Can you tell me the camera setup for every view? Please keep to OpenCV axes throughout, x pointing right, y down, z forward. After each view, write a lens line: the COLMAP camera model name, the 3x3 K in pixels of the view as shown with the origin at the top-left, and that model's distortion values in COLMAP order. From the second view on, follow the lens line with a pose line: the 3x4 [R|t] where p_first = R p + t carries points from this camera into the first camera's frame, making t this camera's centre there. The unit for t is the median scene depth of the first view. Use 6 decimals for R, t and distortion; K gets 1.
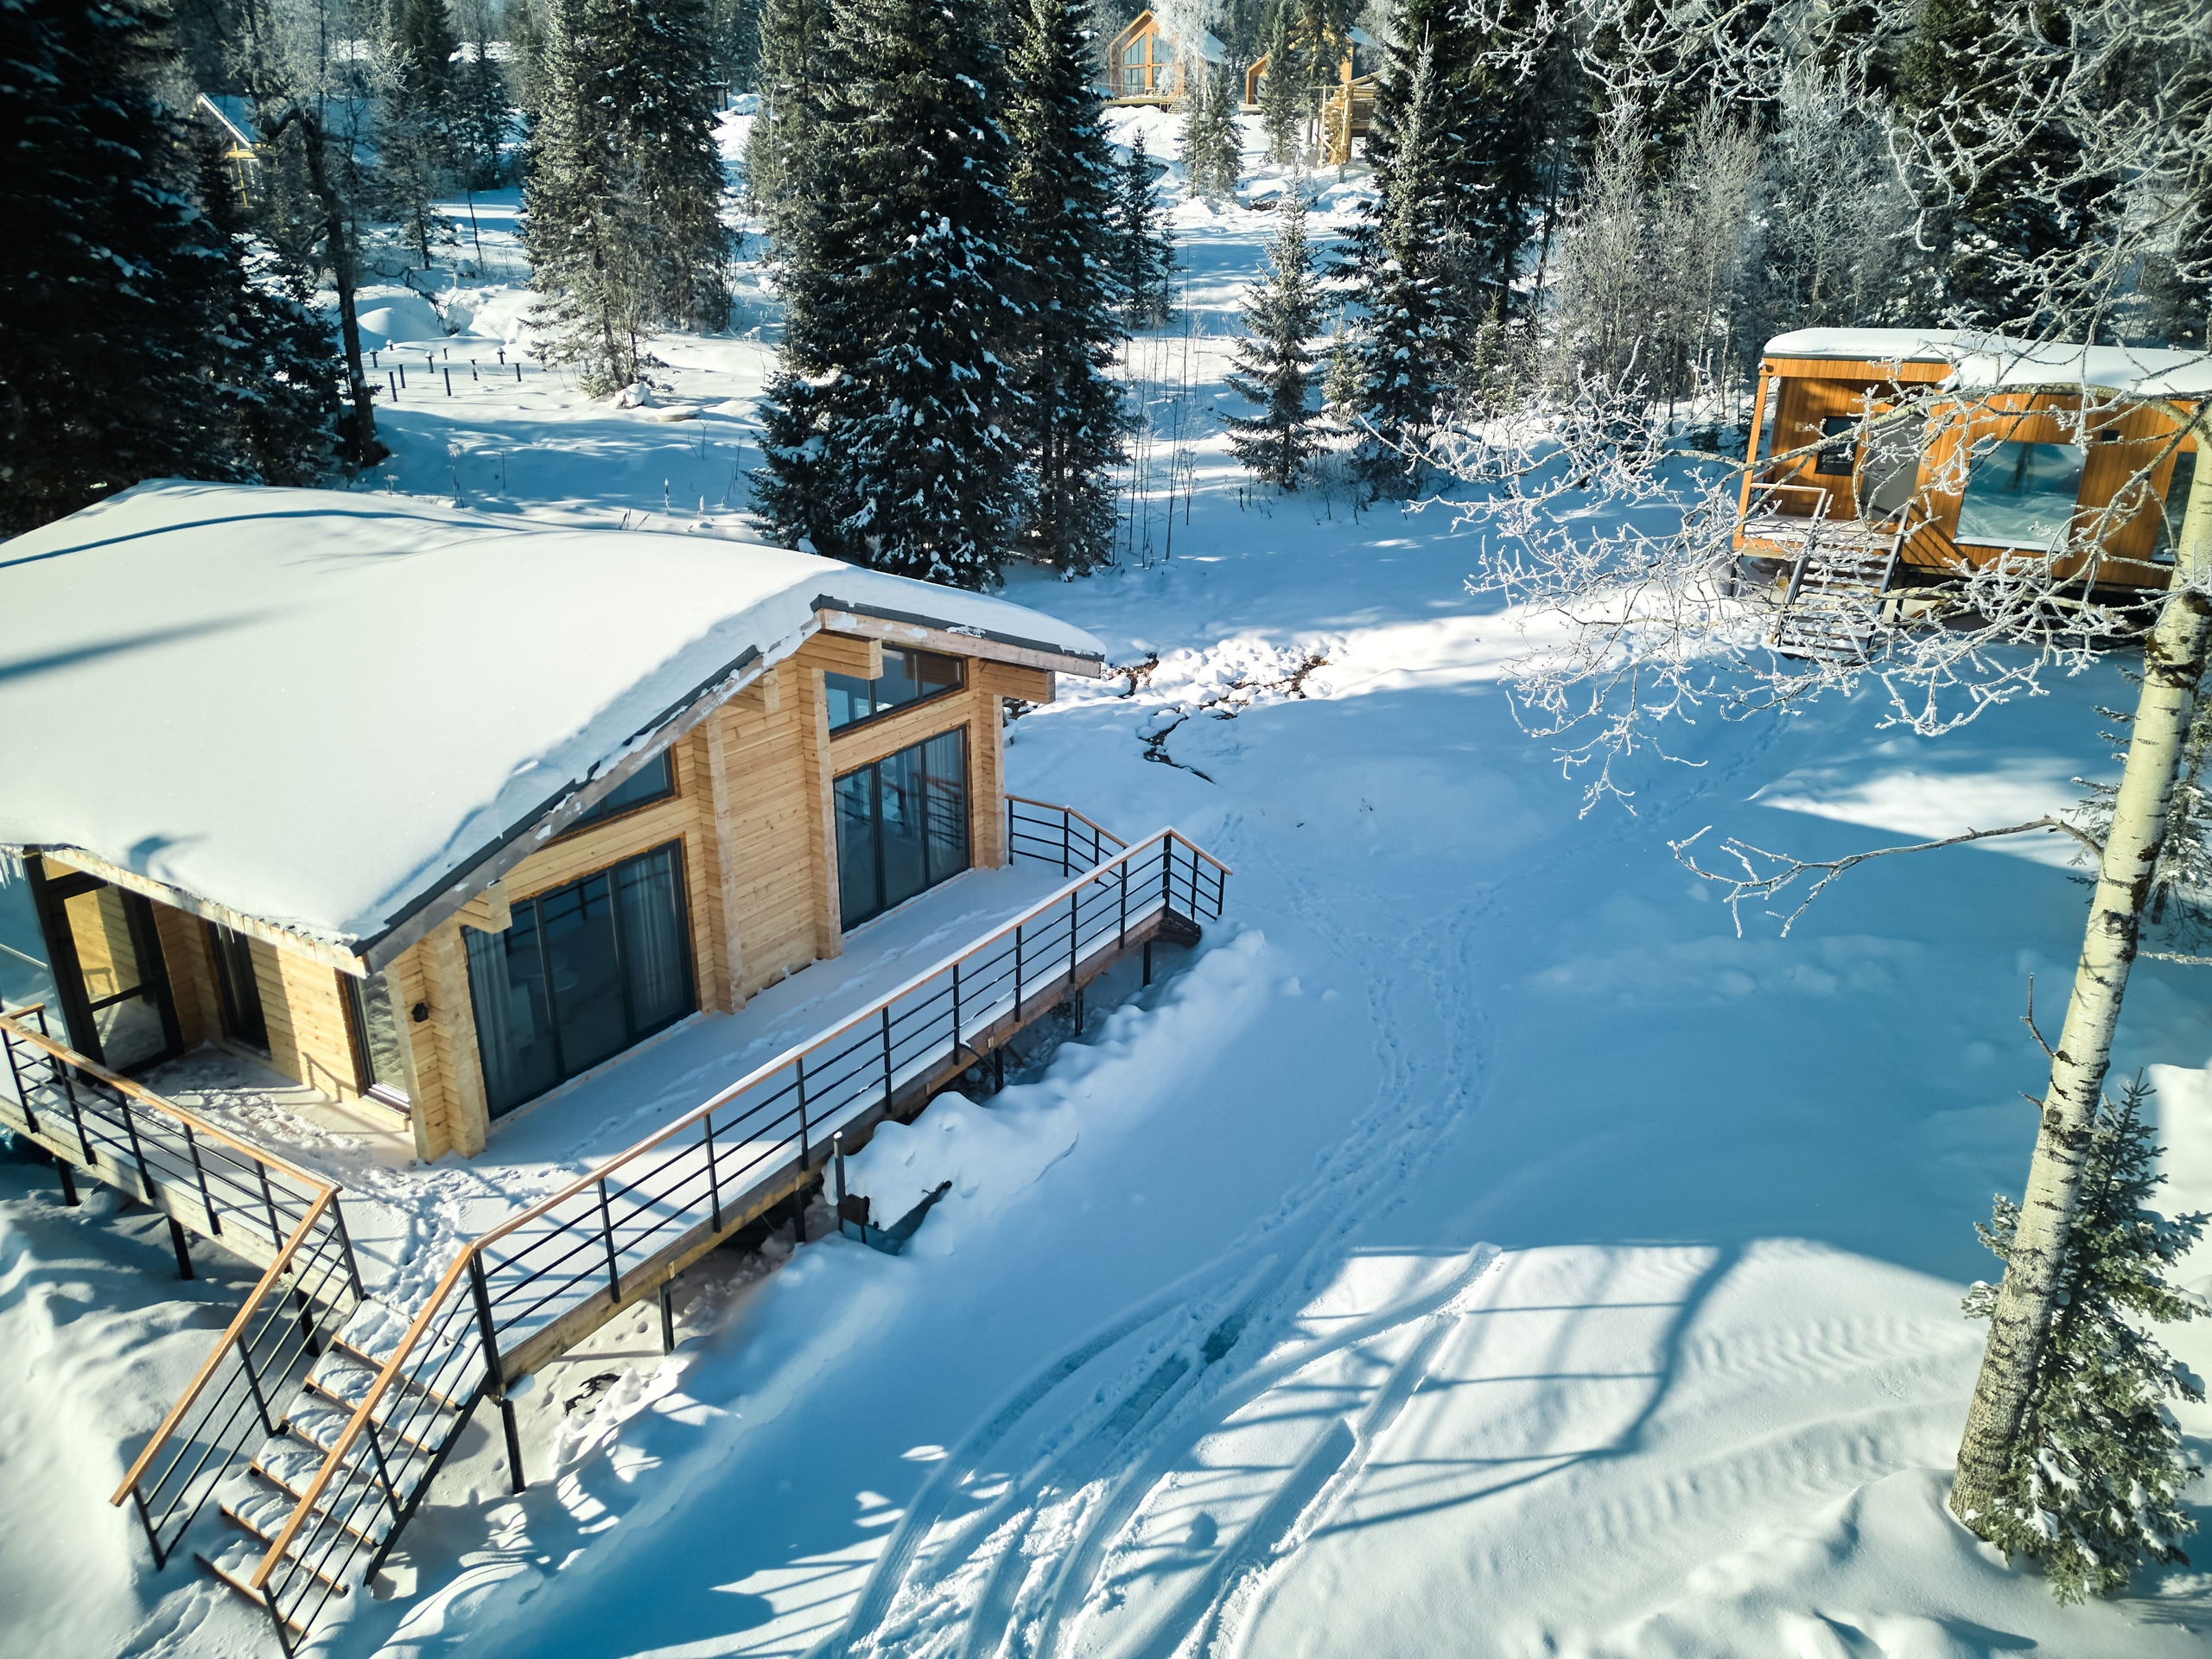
lens RADIAL K [[1540.0, 0, 1107.4], [0, 1540.0, 820.9], [0, 0, 1]] dist [0.082266, -0.075952]
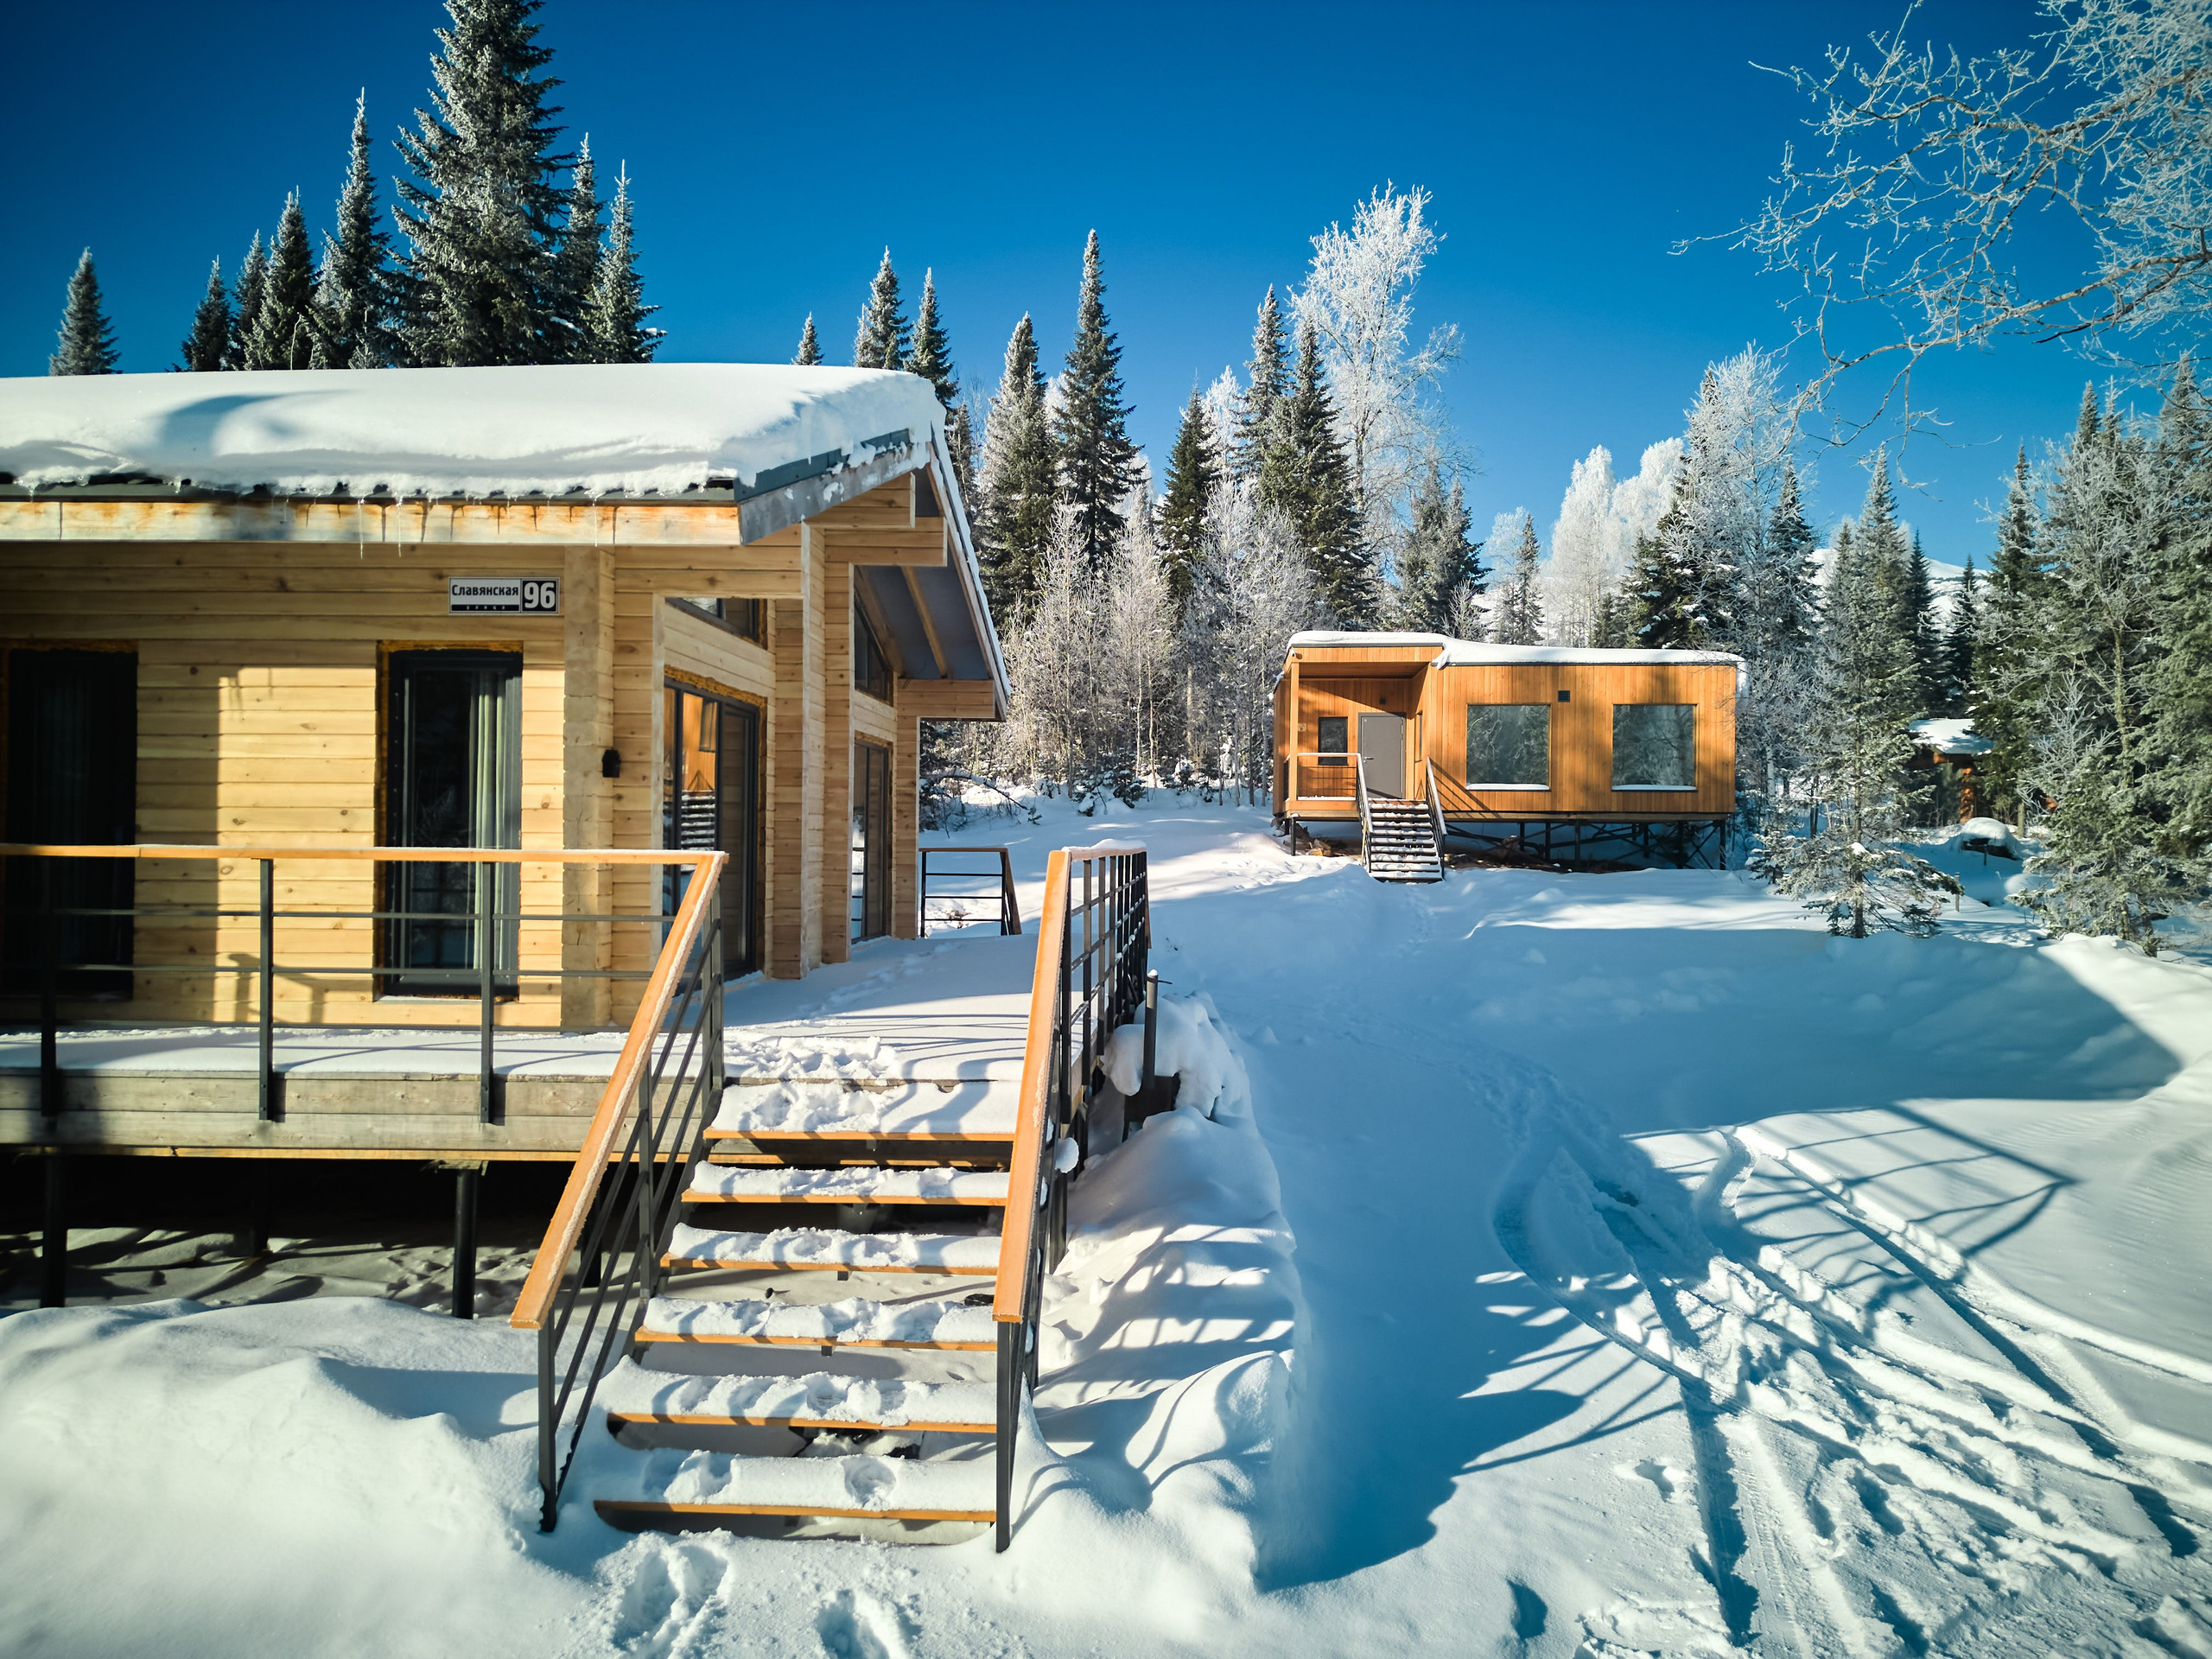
lens RADIAL K [[1537.4, 0, 1107.2], [0, 1537.4, 821.2], [0, 0, 1]] dist [0.089094, -0.085234]
pose [[0.875649, 0.010541, 0.482833, -0.351179], [0.165940, 0.932326, -0.321298, 0.235387], [-0.453544, 0.361465, 0.814641, 0.249519]]
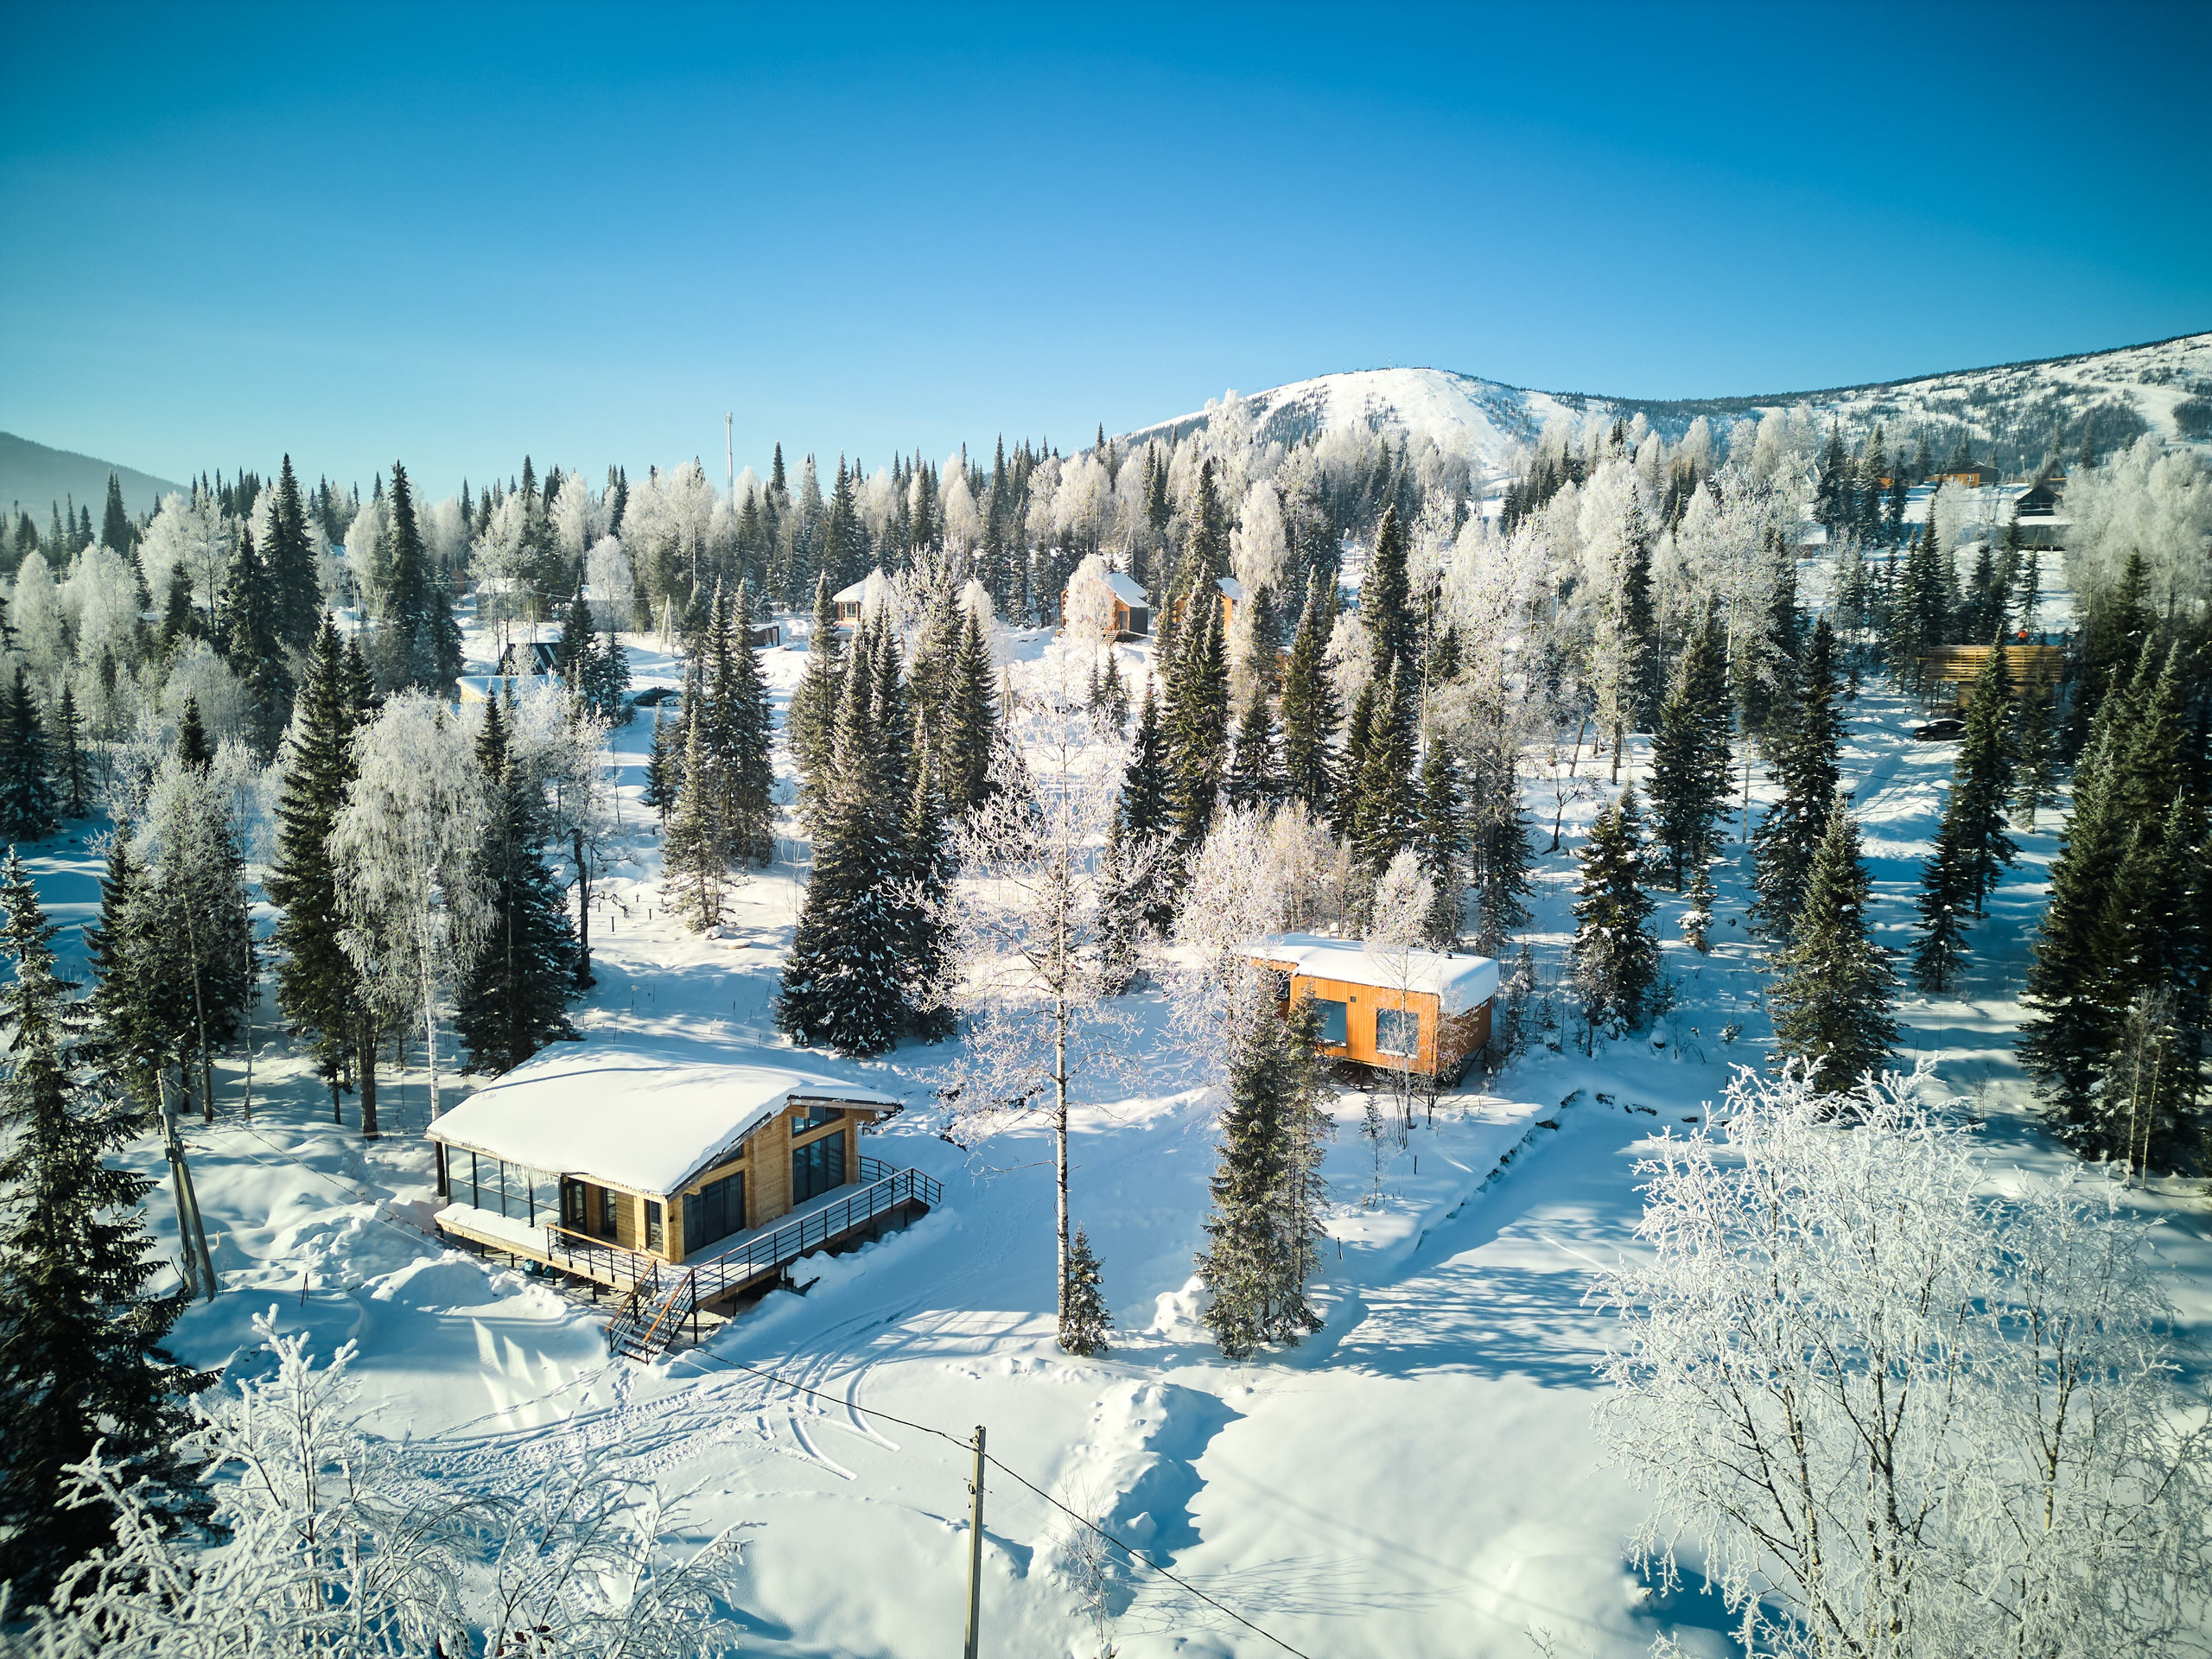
lens RADIAL K [[1537.4, 0, 1107.2], [0, 1537.4, 821.2], [0, 0, 1]] dist [0.089094, -0.085234]
pose [[0.999880, -0.002984, -0.015186, 0.387927], [-0.000553, 0.973711, -0.227785, 0.027632], [0.015466, 0.227766, 0.973593, -1.671595]]
